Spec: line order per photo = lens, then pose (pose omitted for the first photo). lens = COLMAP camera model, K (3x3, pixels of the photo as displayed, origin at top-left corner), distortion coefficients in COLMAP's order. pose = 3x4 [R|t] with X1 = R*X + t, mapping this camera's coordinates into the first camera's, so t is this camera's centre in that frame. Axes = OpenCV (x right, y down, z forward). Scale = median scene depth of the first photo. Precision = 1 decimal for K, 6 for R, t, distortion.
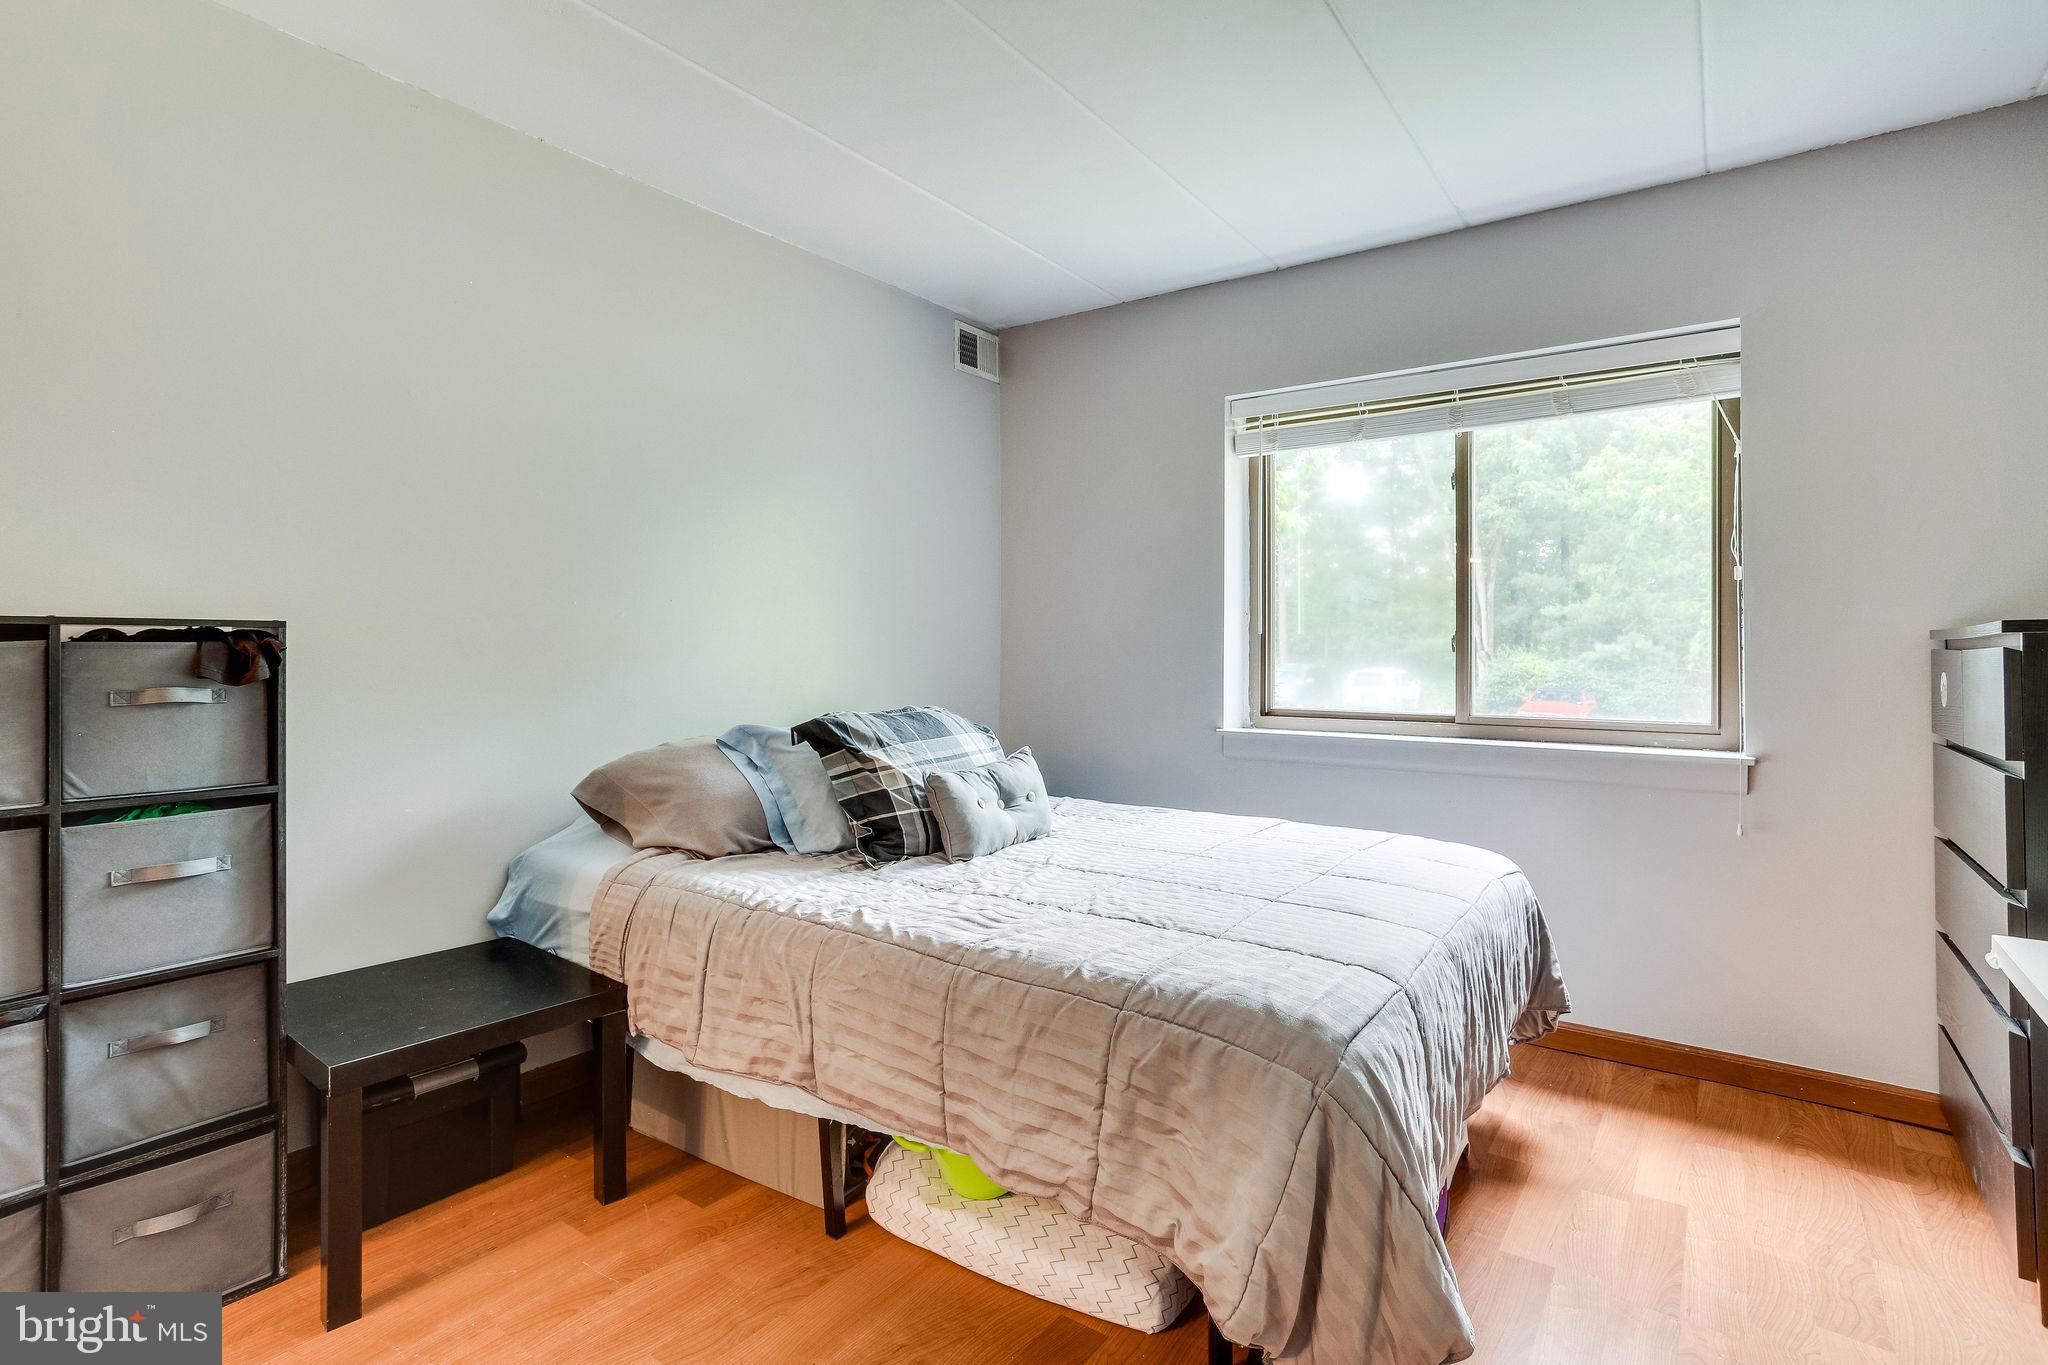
lens RADIAL K [[1016.0, 0, 1007.2], [0, 1016.0, 643.9], [0, 0, 1]] dist [-0.096010, 0.075914]
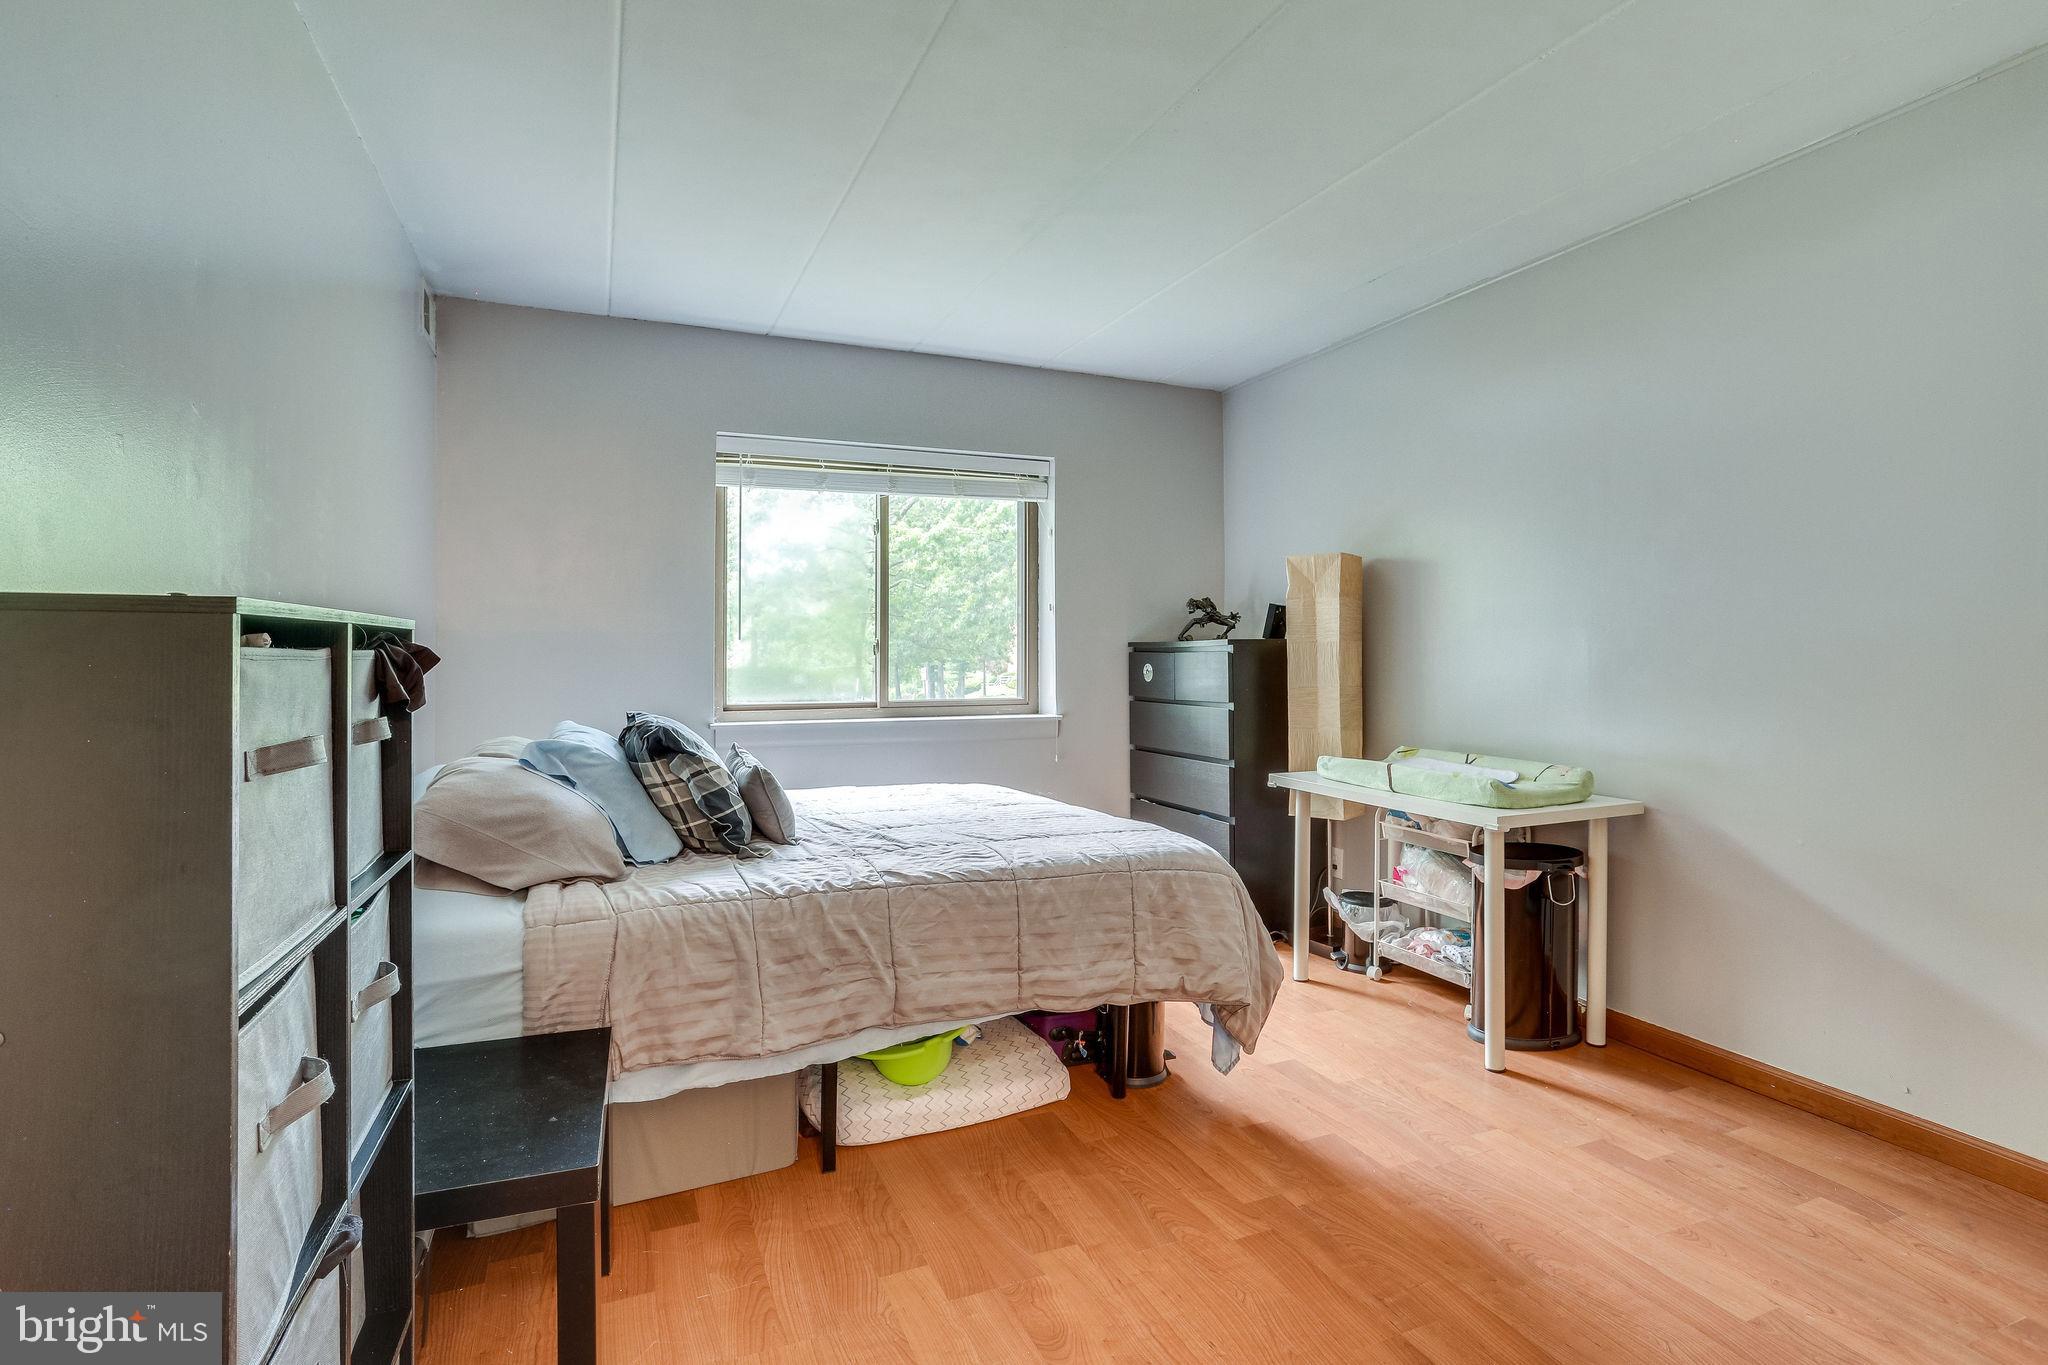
lens RADIAL K [[1016.0, 0, 1007.2], [0, 1016.0, 643.9], [0, 0, 1]] dist [-0.096010, 0.075914]
pose [[0.502201, 0.003307, 0.864744, -0.912088], [-0.001269, 0.999994, -0.003087, -0.004212], [-0.864750, 0.000453, 0.502203, 0.213708]]
